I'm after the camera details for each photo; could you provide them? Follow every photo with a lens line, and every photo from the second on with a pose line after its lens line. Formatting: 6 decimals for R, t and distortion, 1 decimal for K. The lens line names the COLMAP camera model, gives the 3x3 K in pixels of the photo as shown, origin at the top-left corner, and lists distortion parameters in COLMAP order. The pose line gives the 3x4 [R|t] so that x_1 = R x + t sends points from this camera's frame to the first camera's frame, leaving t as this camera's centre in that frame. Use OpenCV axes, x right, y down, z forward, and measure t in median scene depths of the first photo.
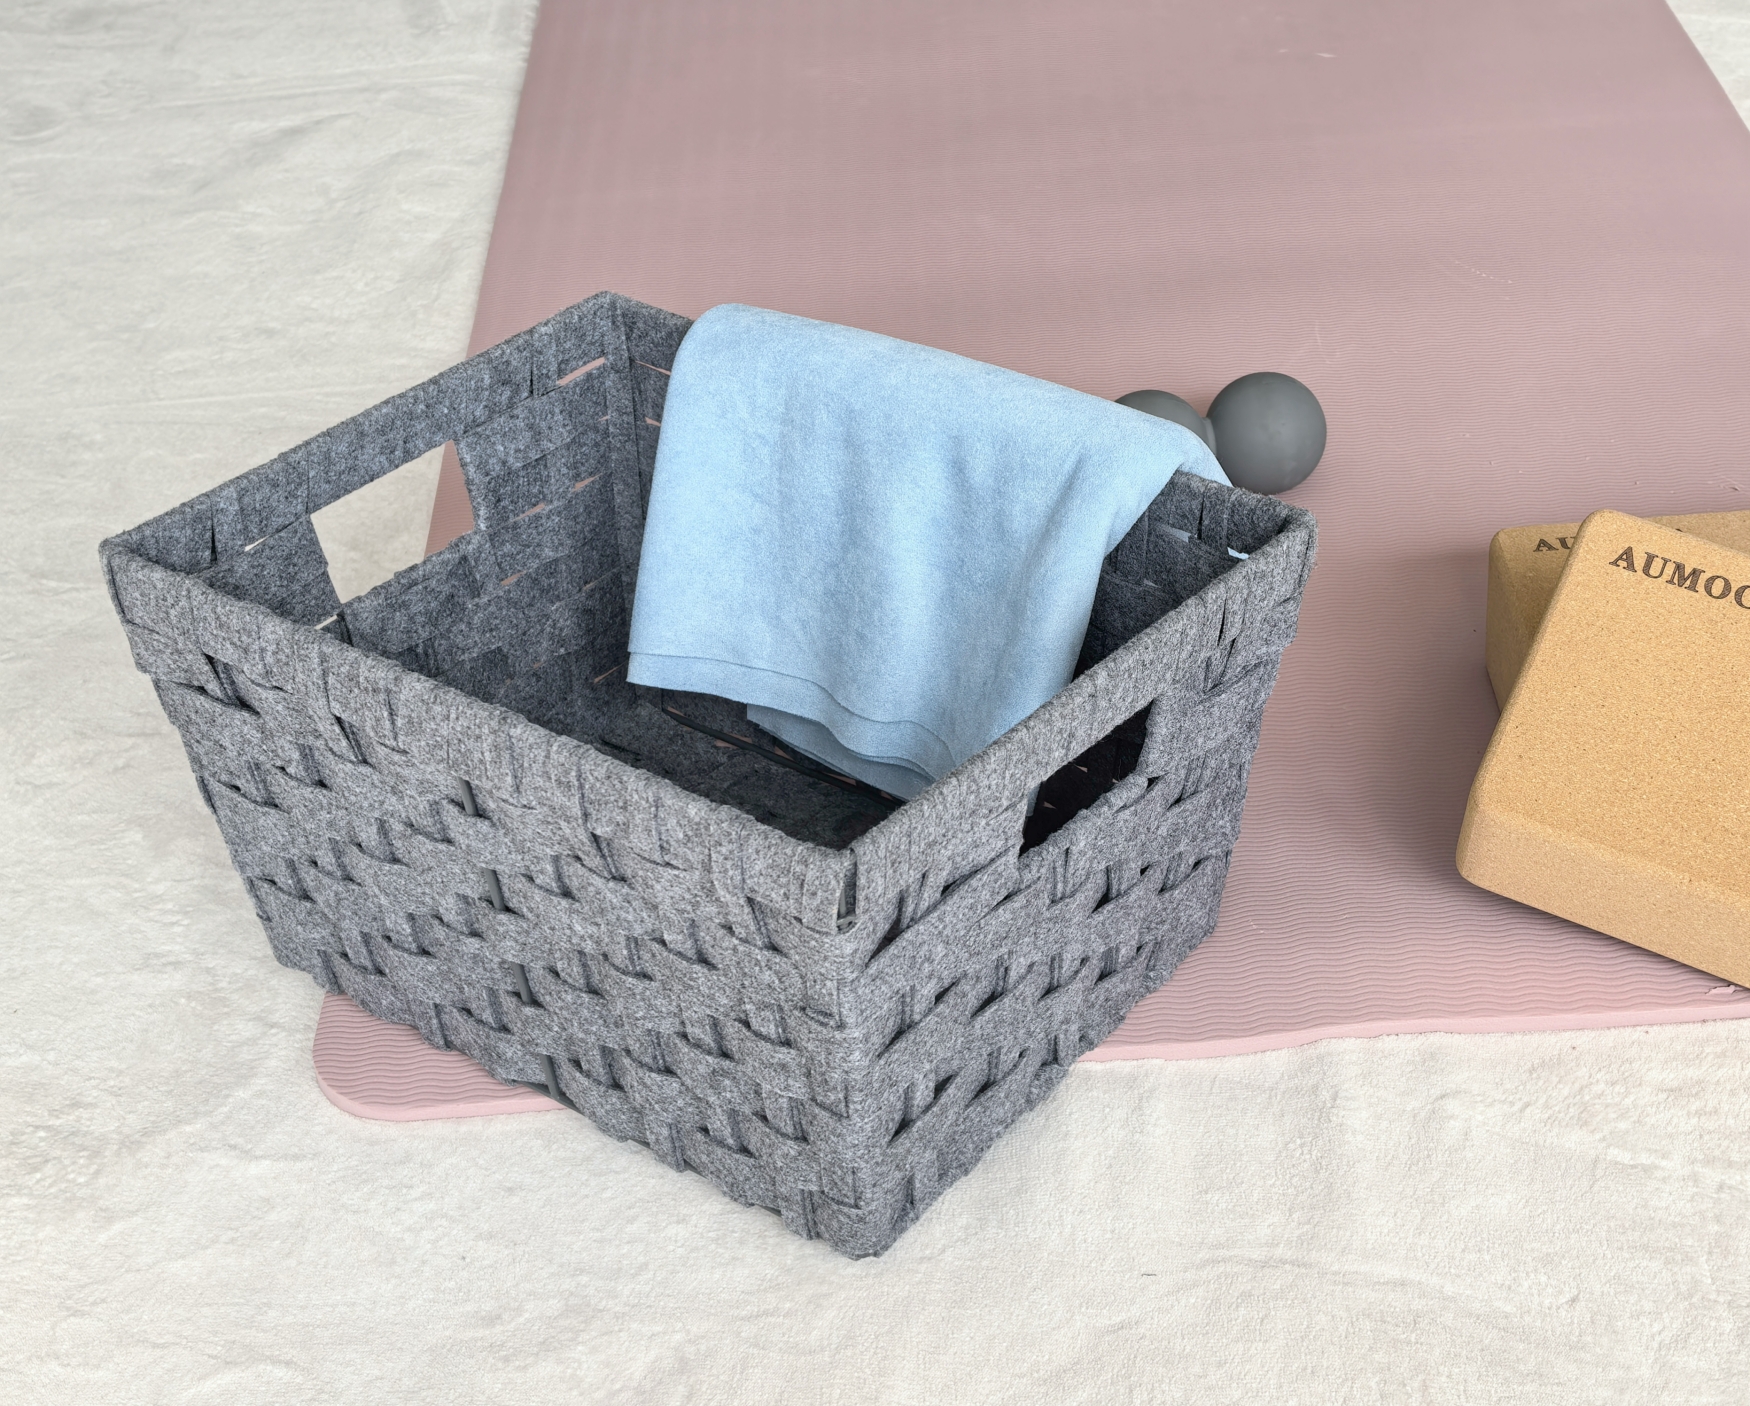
lens RADIAL K [[2872.7, 0, 875.0], [0, 2872.7, 703.0], [0, 0, 1]] dist [0.334089, -1.933670]
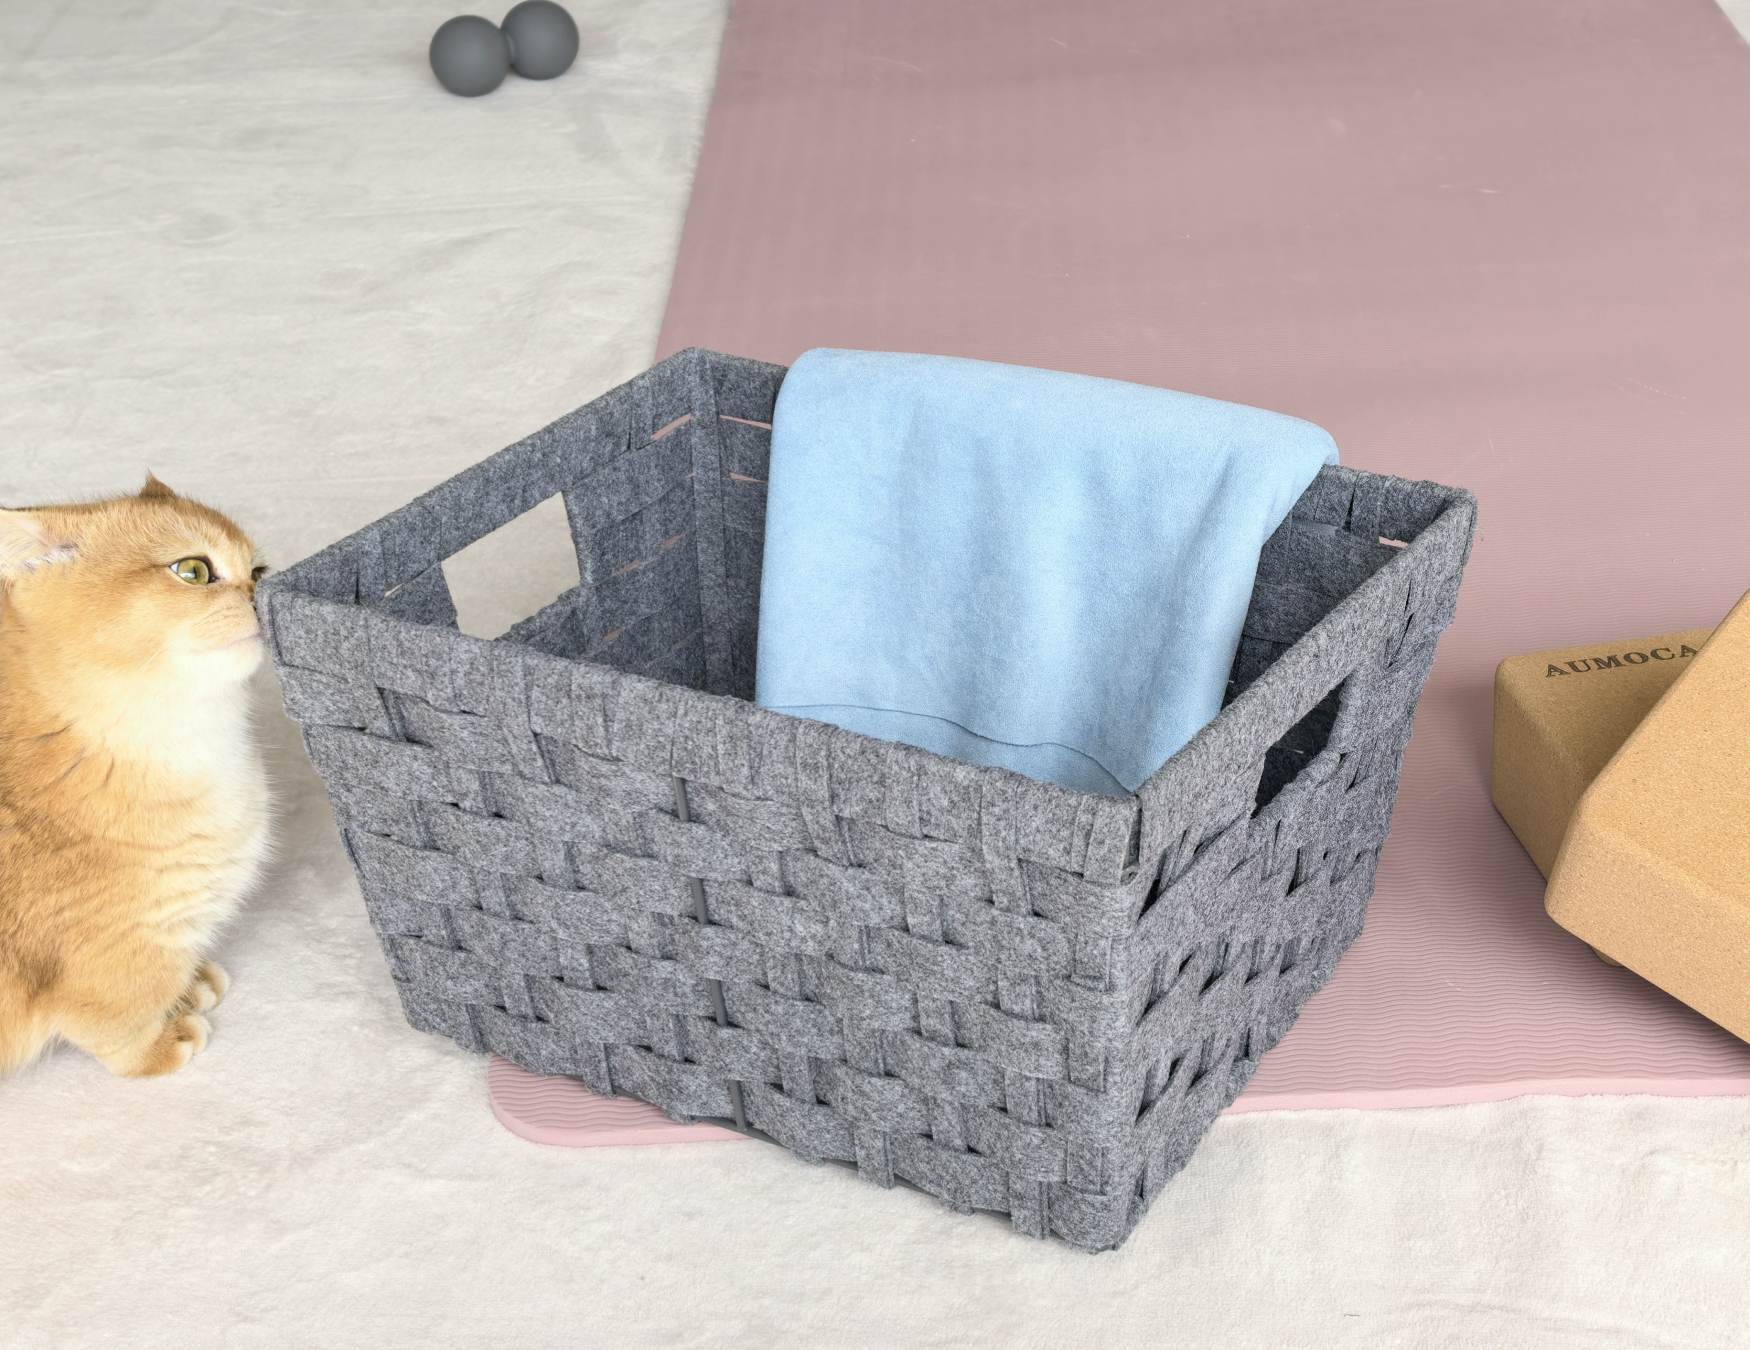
lens RADIAL K [[2926.1, 0, 875.0], [0, 2926.1, 675.0], [0, 0, 1]] dist [0.290033, -0.095715]
pose [[0.990068, -0.047960, 0.132158, -0.202025], [0.061909, 0.992696, -0.103542, 0.095422], [-0.126227, 0.110696, 0.985806, -0.002835]]
